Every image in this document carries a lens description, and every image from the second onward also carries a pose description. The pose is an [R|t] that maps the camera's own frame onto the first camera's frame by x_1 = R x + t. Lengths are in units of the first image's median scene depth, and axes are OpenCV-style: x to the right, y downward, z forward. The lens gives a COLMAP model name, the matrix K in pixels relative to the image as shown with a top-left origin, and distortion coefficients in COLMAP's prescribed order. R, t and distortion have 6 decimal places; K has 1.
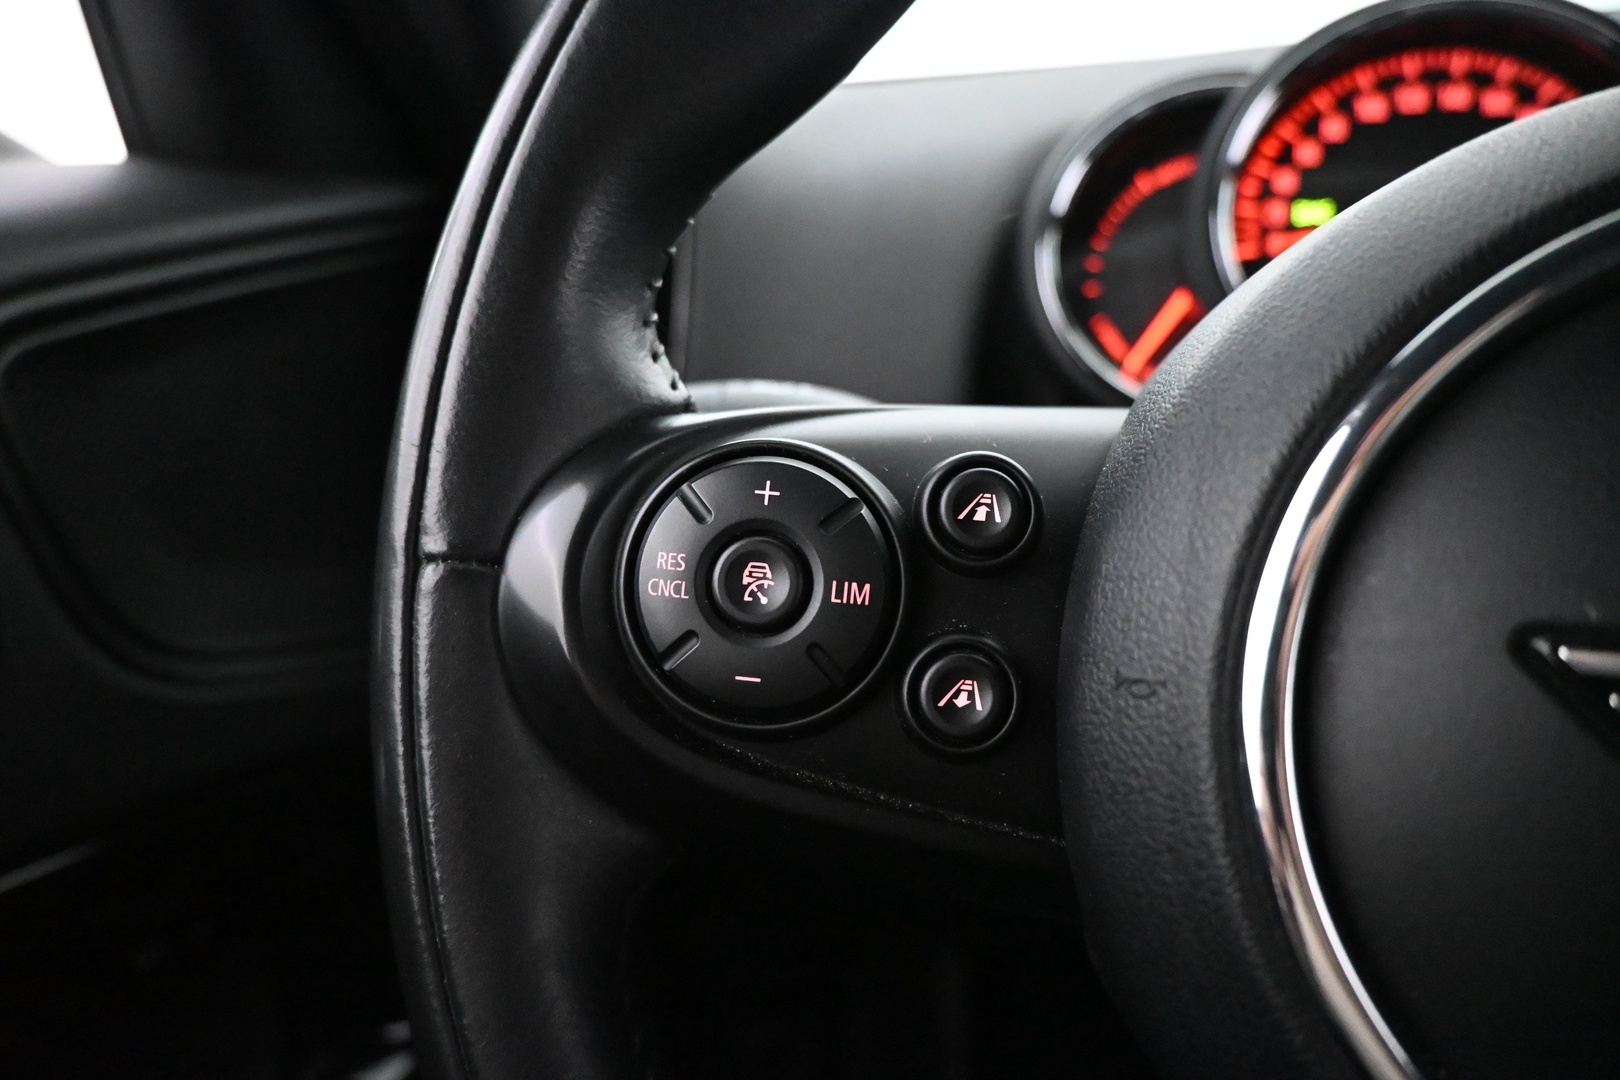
lens RADIAL K [[1106.2, 0, 809.1], [0, 1106.2, 528.6], [0, 0, 1]] dist [0.000940, -0.002920]
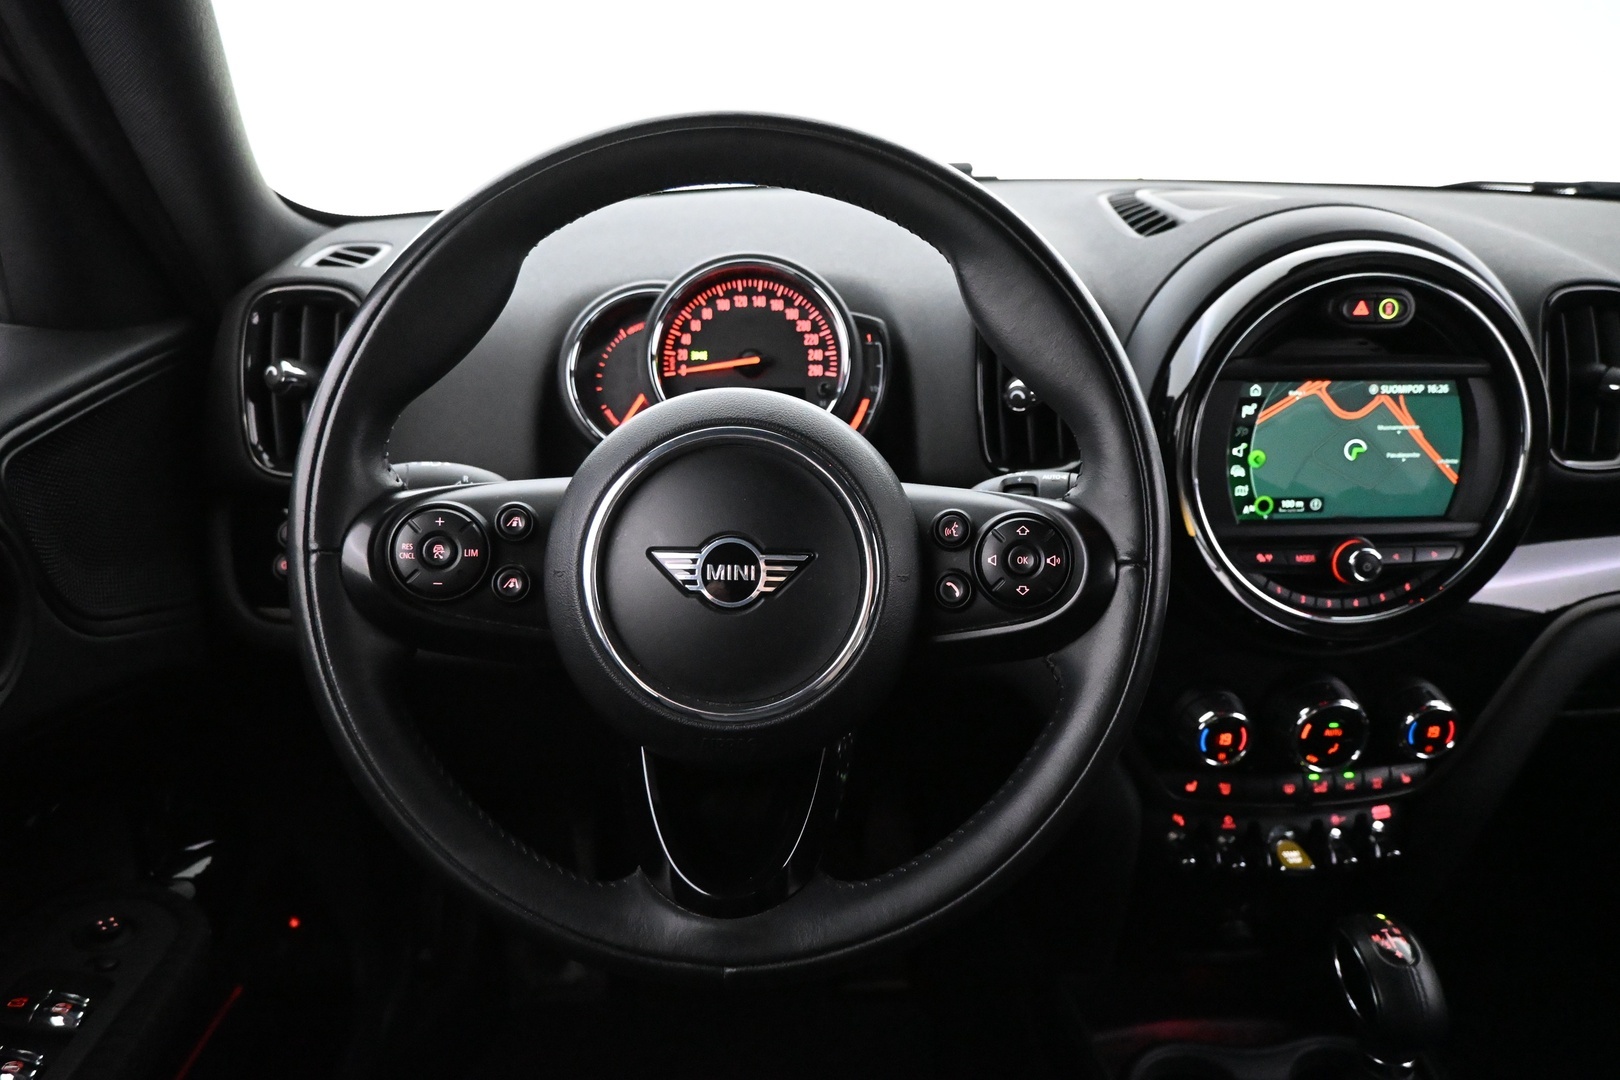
lens RADIAL K [[1106.2, 0, 809.1], [0, 1106.2, 528.6], [0, 0, 1]] dist [0.000940, -0.002920]
pose [[0.947759, -0.063894, 0.312523, -0.026839], [0.053565, 0.997700, 0.041534, -0.081491], [-0.314458, -0.022624, 0.949002, -2.084350]]
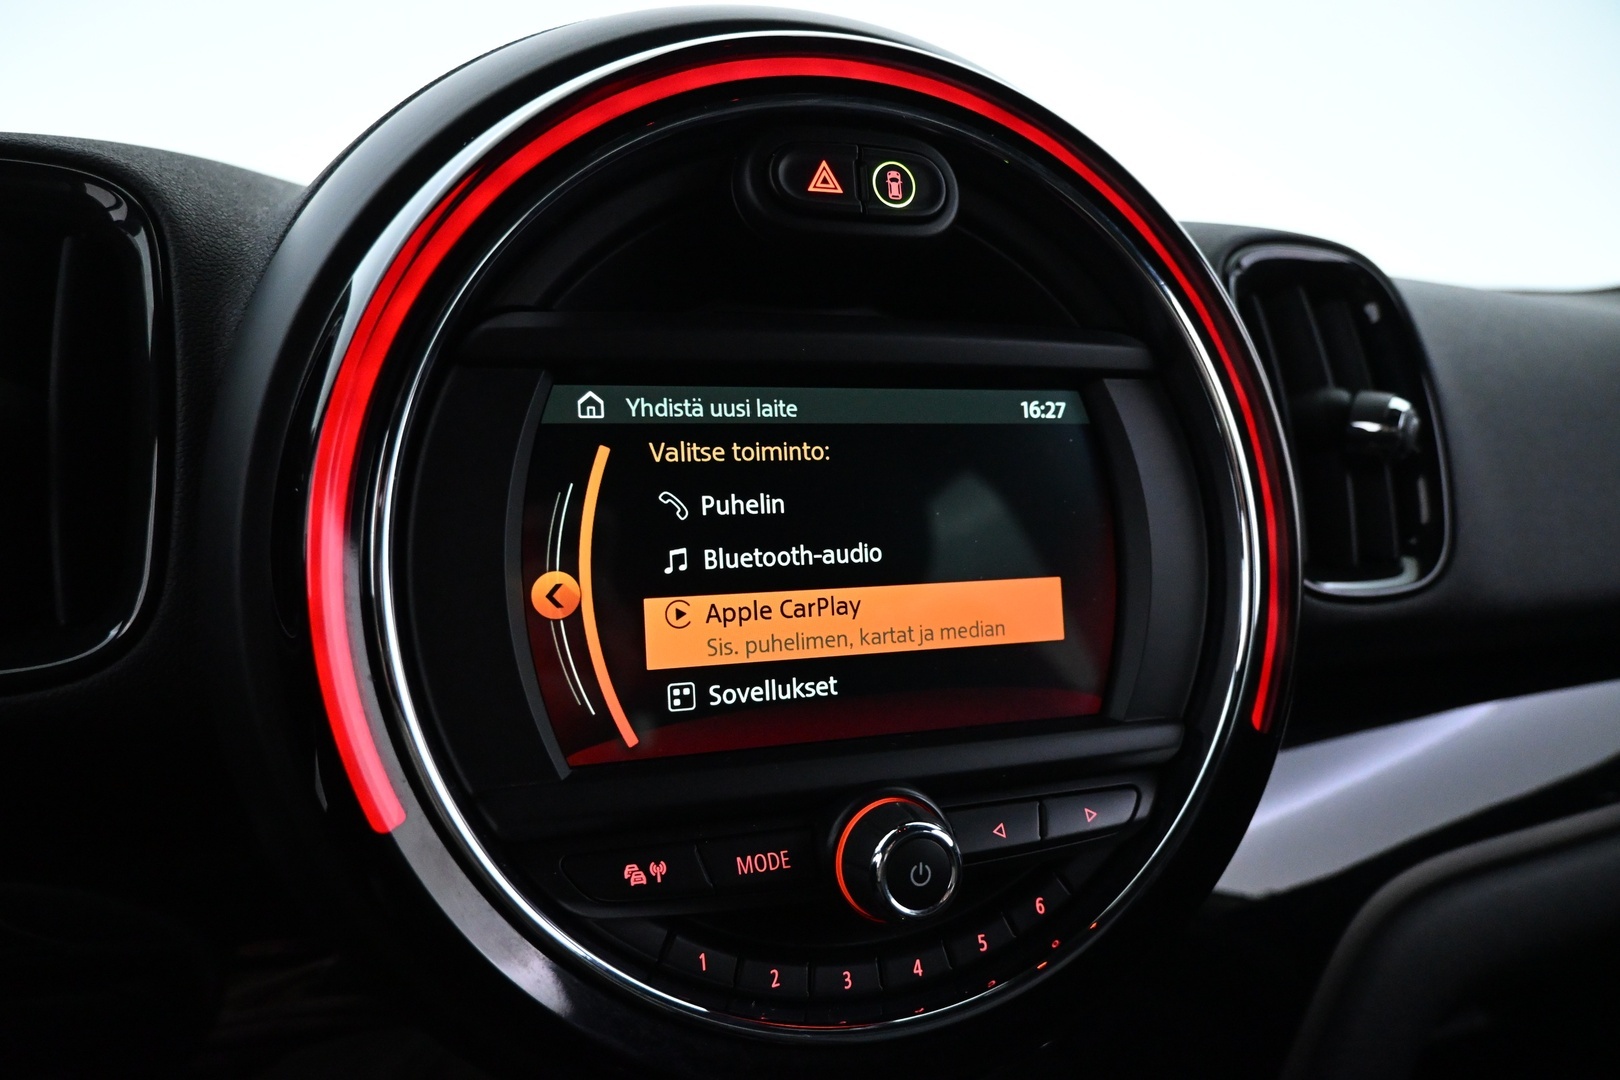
lens RADIAL K [[1106.2, 0, 809.1], [0, 1106.2, 528.6], [0, 0, 1]] dist [0.000940, -0.002920]
pose [[0.838067, -0.022432, 0.545106, 2.258213], [0.123852, 0.980890, -0.150051, 0.093210], [-0.531323, 0.193265, 0.824830, -0.092838]]
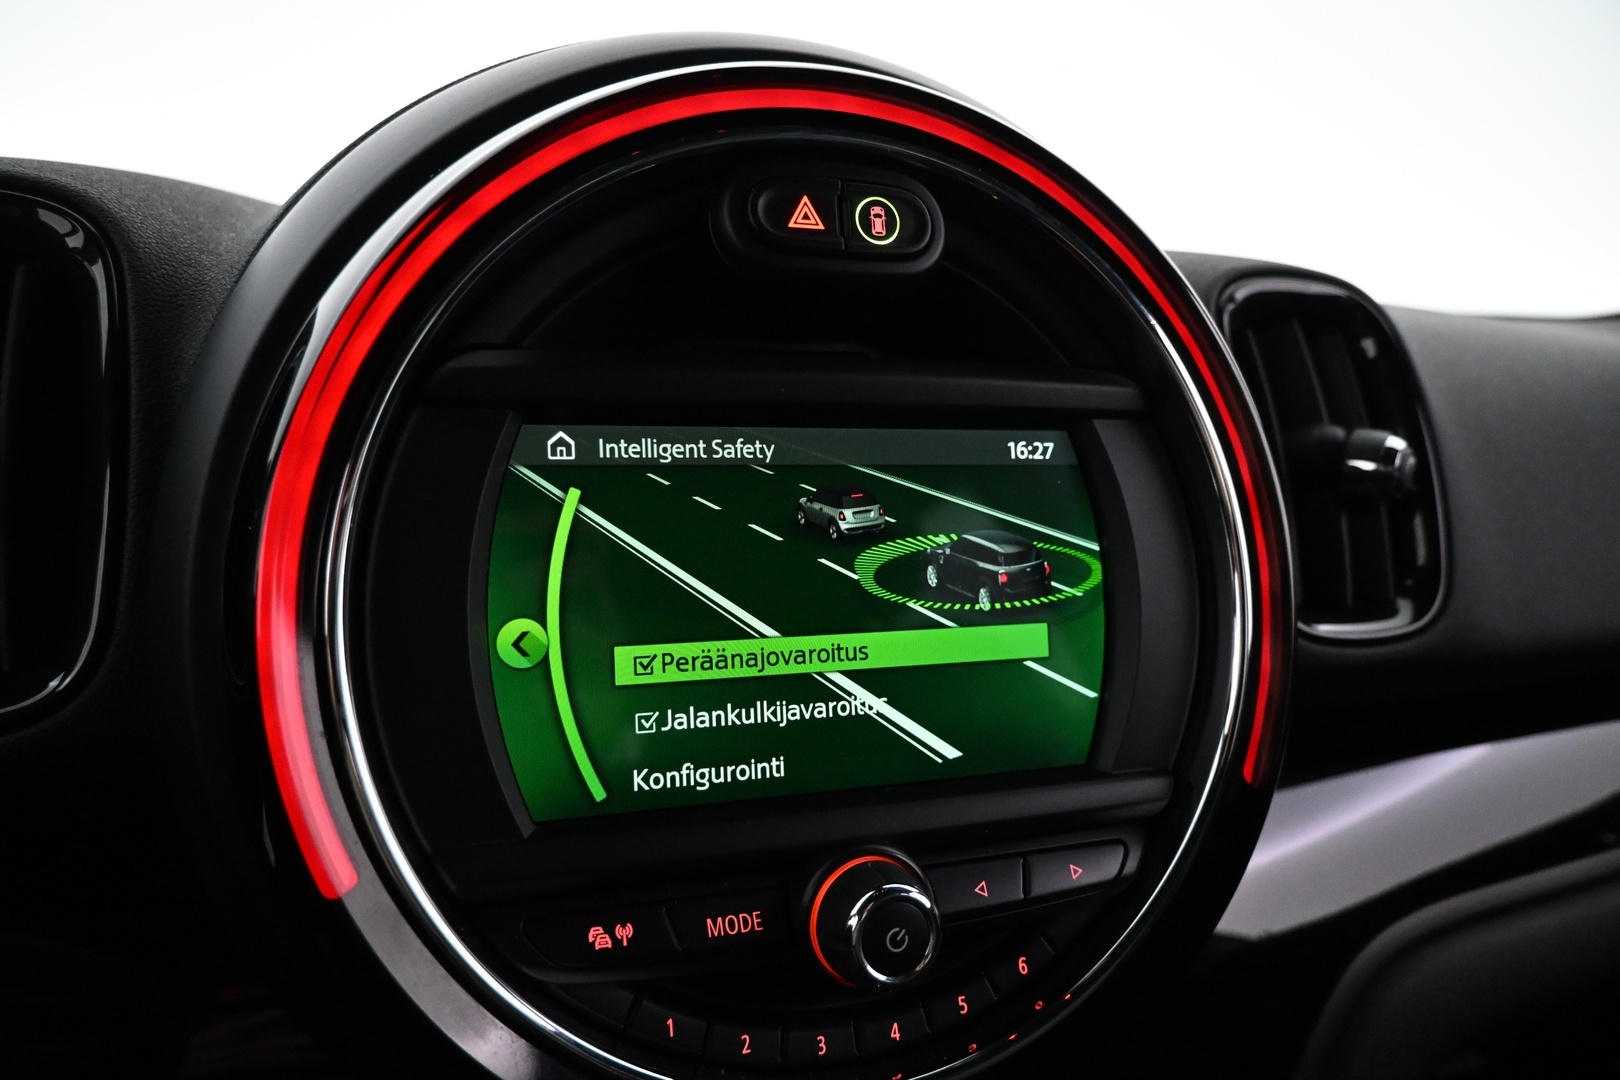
lens RADIAL K [[1106.2, 0, 809.1], [0, 1106.2, 528.6], [0, 0, 1]] dist [0.000940, -0.002920]
pose [[0.835555, -0.010137, 0.549314, 2.306433], [0.115325, 0.980791, -0.157320, 0.038619], [-0.537167, 0.194799, 0.820673, -0.071704]]
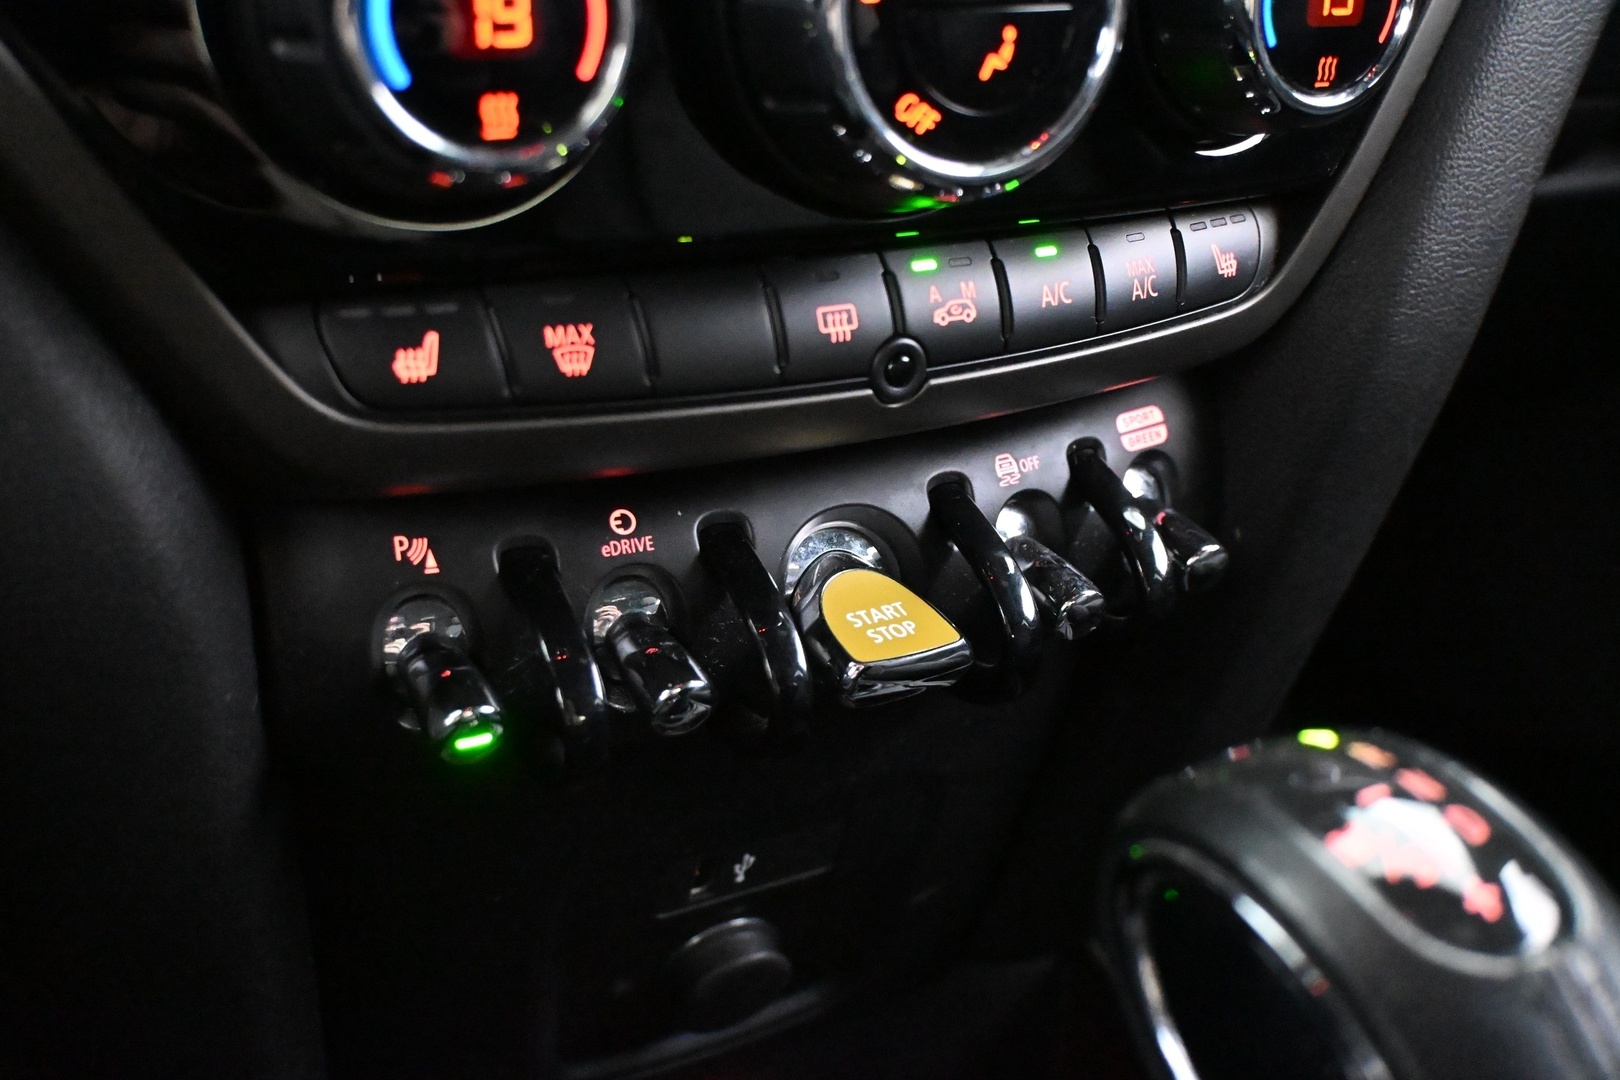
lens RADIAL K [[1688.9, 0, 810.0], [0, 1688.9, 540.0], [0, 0, 1]] dist [-0.003155, -0.002751]
pose [[0.728273, -0.224310, 0.647536, 2.060872], [0.152621, 0.974271, 0.165841, 1.192260], [-0.668075, -0.021950, 0.743770, 0.368644]]
